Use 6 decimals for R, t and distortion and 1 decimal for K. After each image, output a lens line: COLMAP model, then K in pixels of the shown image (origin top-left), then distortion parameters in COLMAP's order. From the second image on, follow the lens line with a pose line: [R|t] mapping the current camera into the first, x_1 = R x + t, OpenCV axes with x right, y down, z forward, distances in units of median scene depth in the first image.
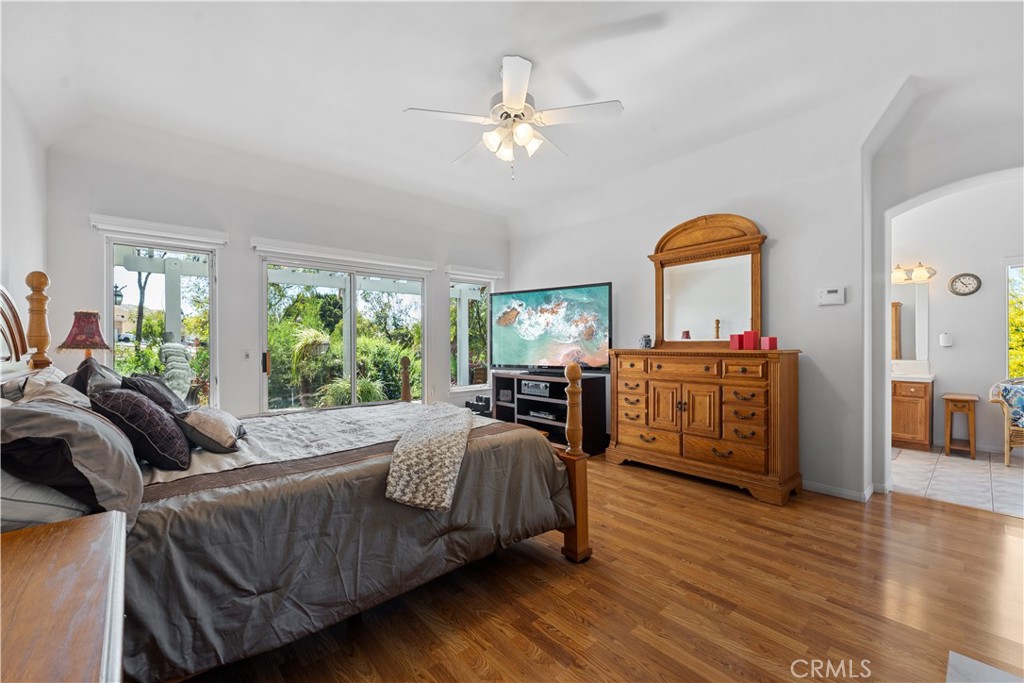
lens RADIAL K [[410.9, 0, 503.1], [0, 410.9, 344.8], [0, 0, 1]] dist [0.000058, -0.000480]
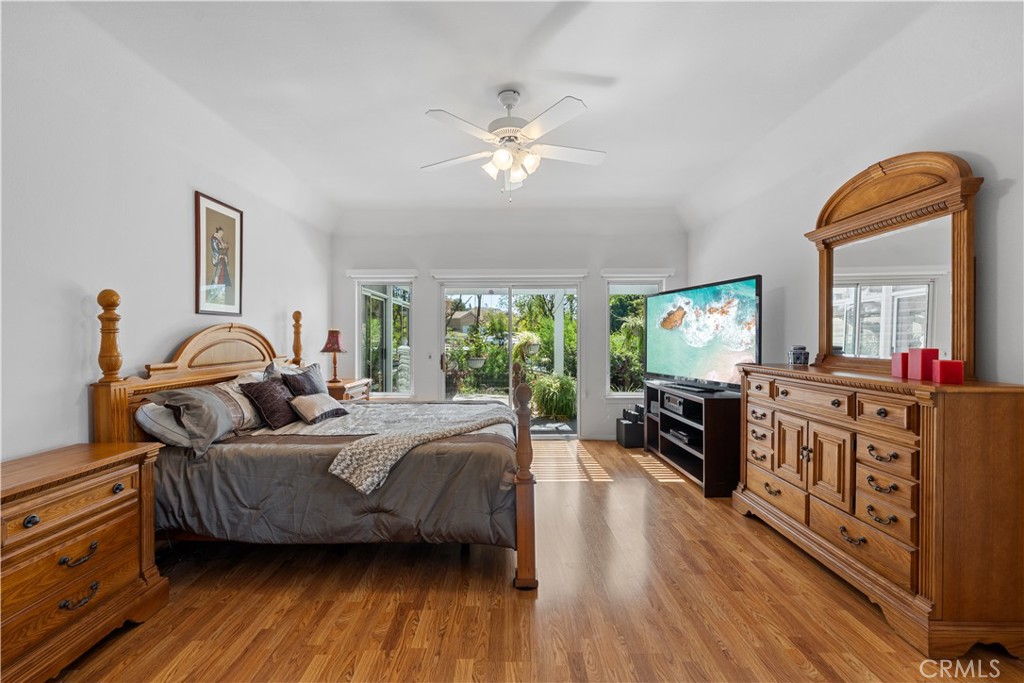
lens RADIAL K [[410.9, 0, 505.9], [0, 410.9, 338.8], [0, 0, 1]] dist [0.000058, -0.000480]
pose [[0.755940, 0.005894, -0.654614, 0.504585], [-0.003938, 0.999982, 0.004455, -0.044196], [0.654629, -0.000790, 0.755950, 0.150608]]
